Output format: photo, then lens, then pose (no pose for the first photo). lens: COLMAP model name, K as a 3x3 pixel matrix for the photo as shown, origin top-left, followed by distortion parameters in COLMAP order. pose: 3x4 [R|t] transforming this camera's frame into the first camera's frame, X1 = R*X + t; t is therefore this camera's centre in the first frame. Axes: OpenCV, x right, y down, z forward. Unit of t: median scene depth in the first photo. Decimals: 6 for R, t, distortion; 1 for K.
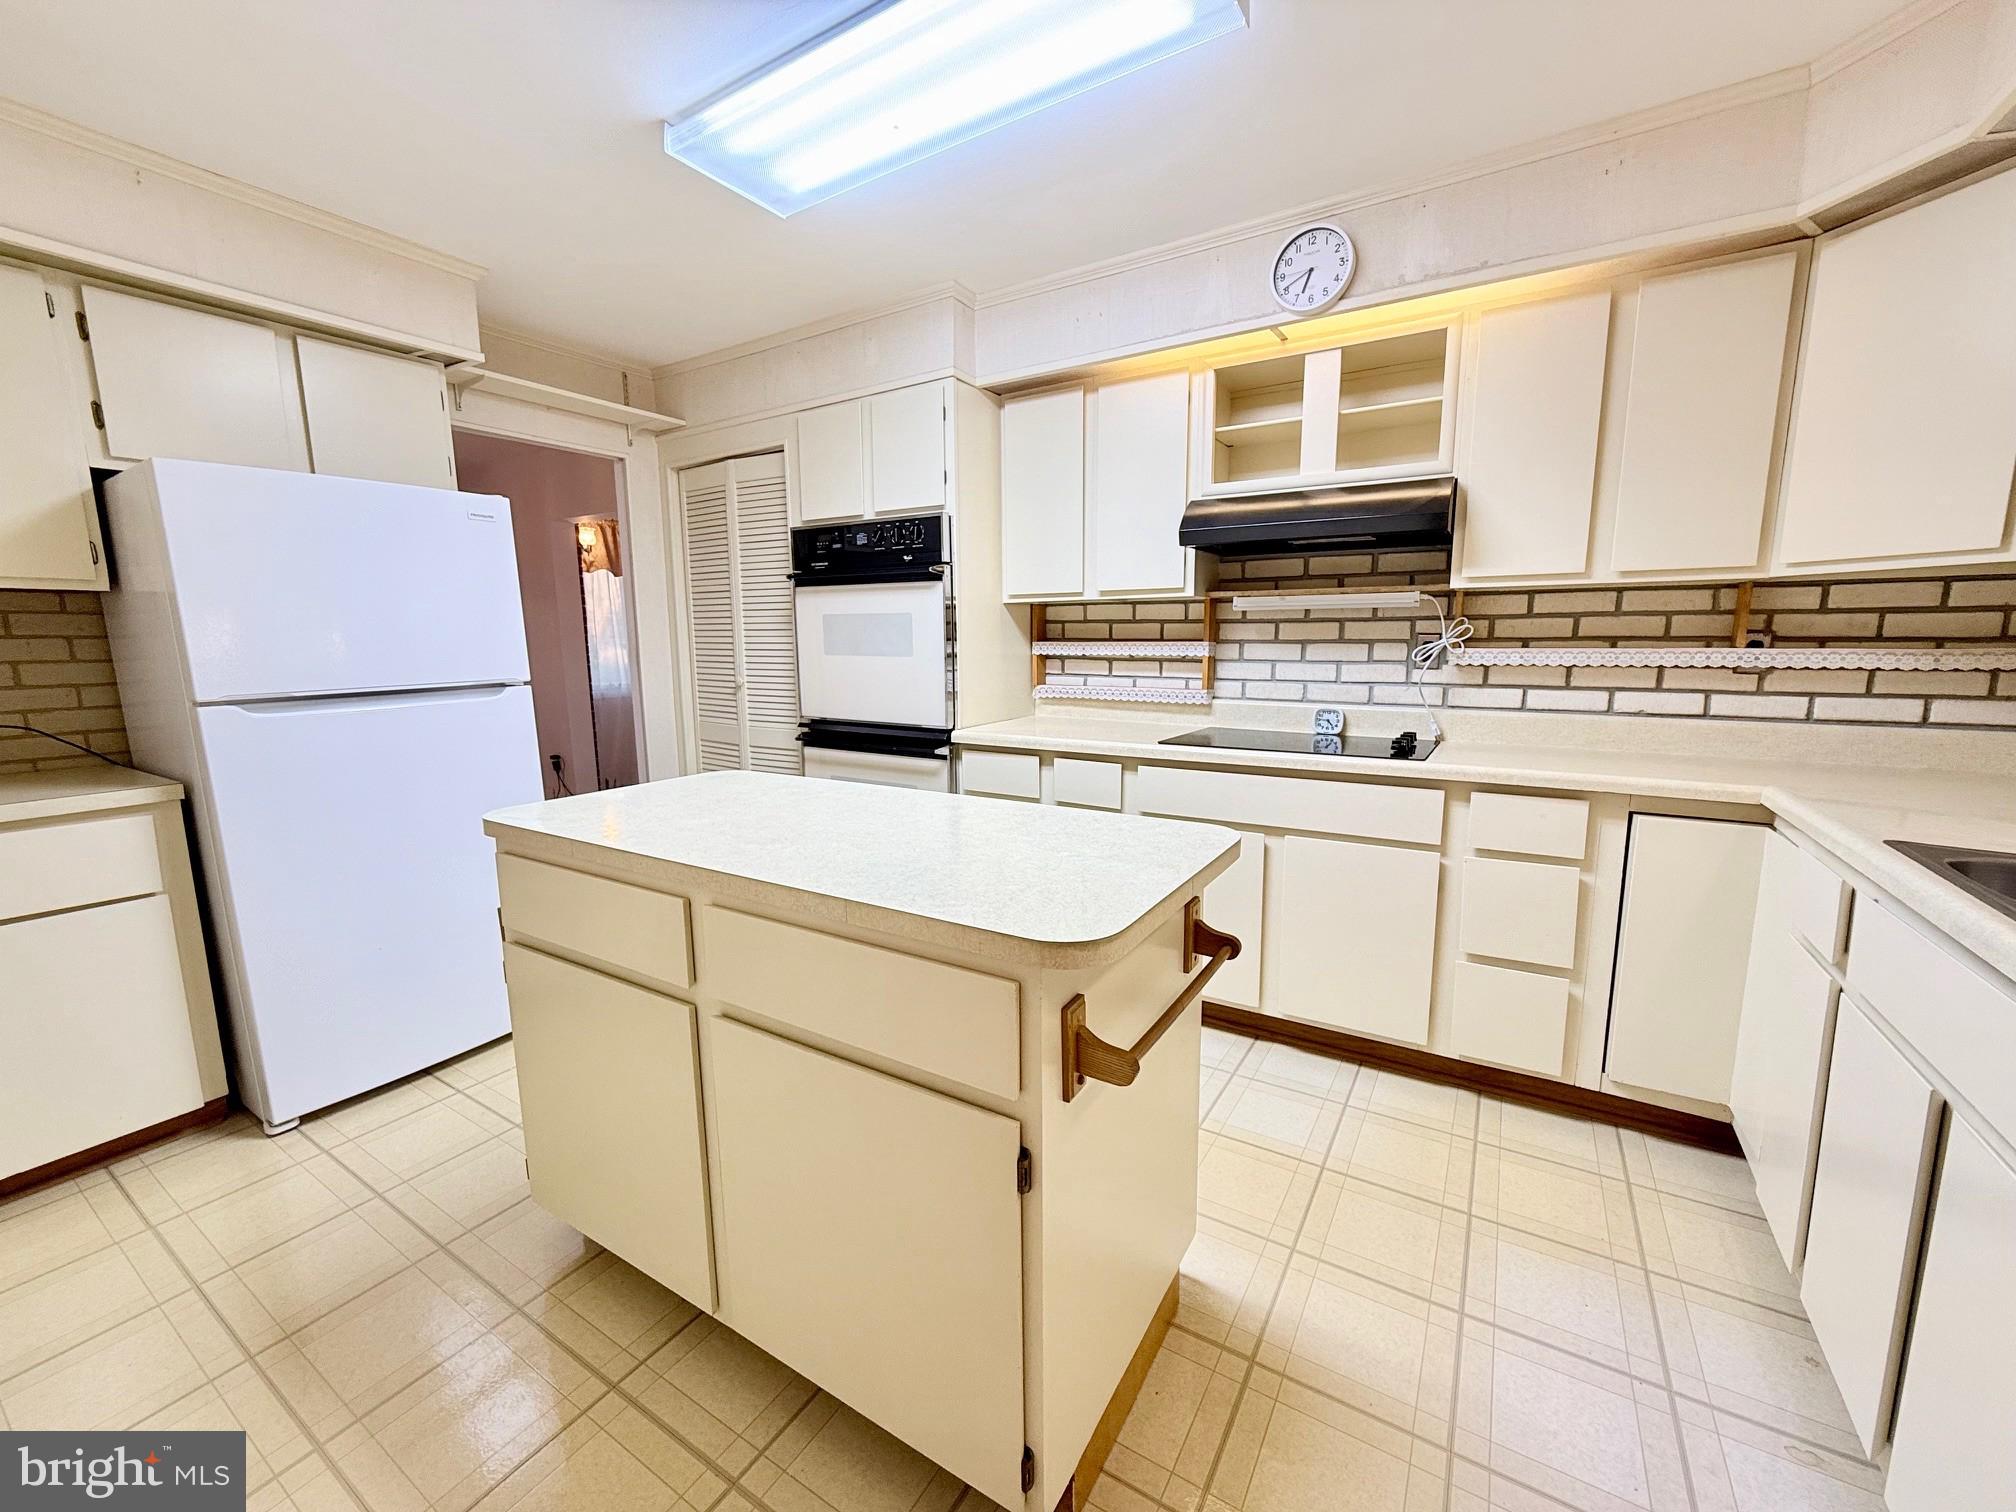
lens RADIAL K [[801.4, 0, 1007.1], [0, 801.4, 758.9], [0, 0, 1]] dist [-0.001358, 0.000368]
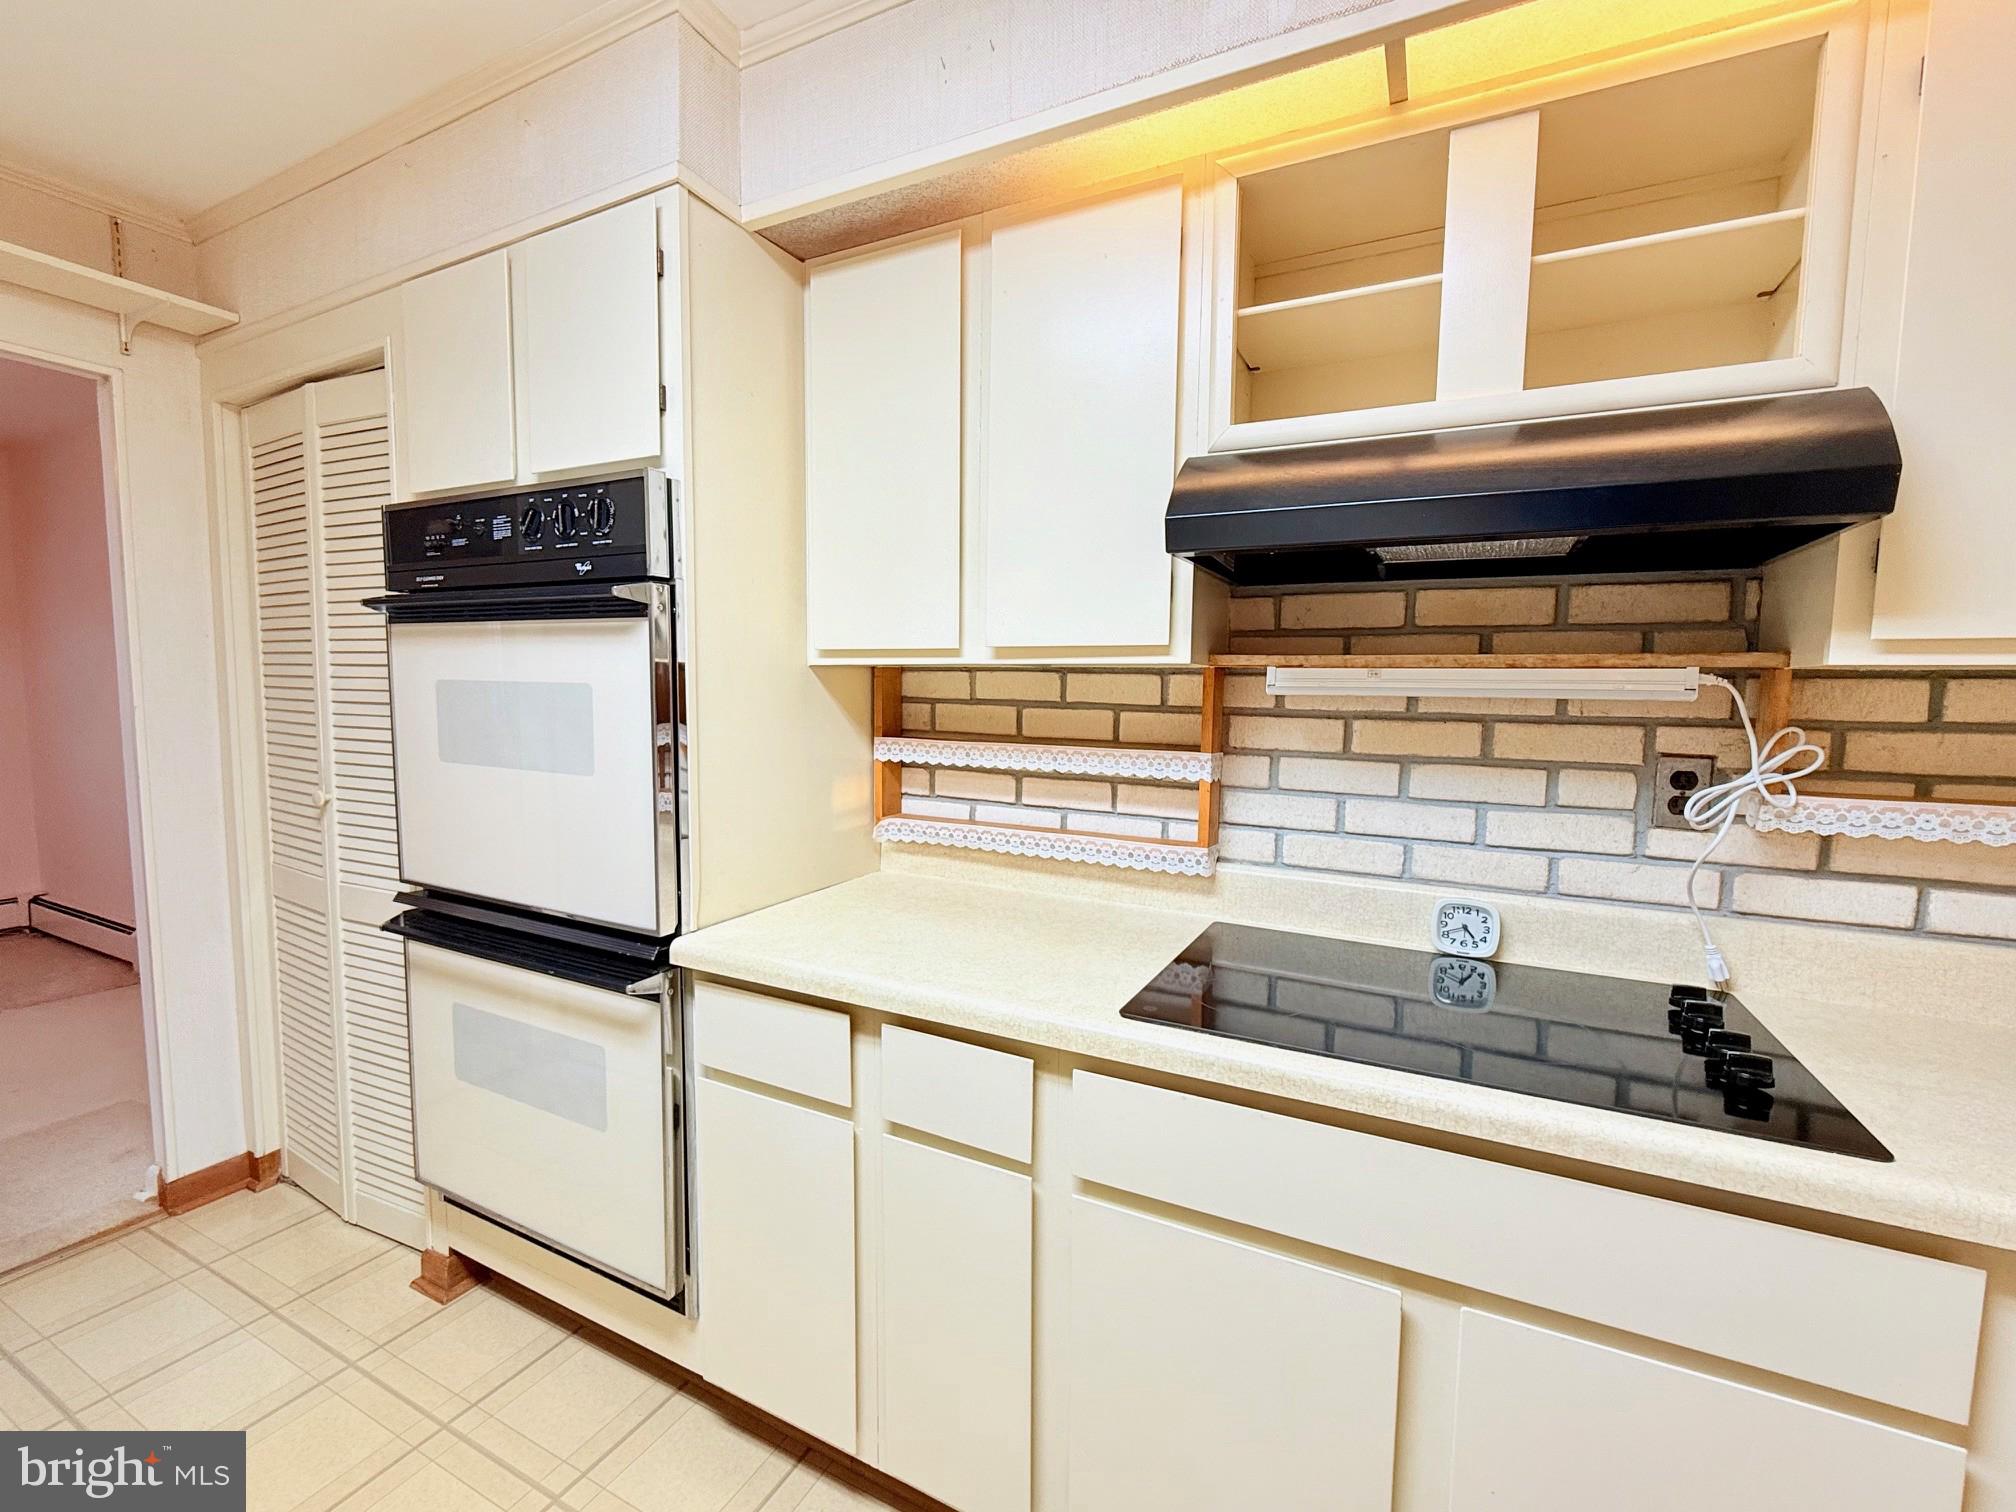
lens RADIAL K [[867.3, 0, 1000.7], [0, 867.3, 753.6], [0, 0, 1]] dist [0.000542, -0.000817]
pose [[0.996099, 0.013995, 0.087121, 0.075550], [-0.007280, 0.997010, -0.076922, -0.105931], [-0.087938, 0.075988, 0.993223, 0.486343]]
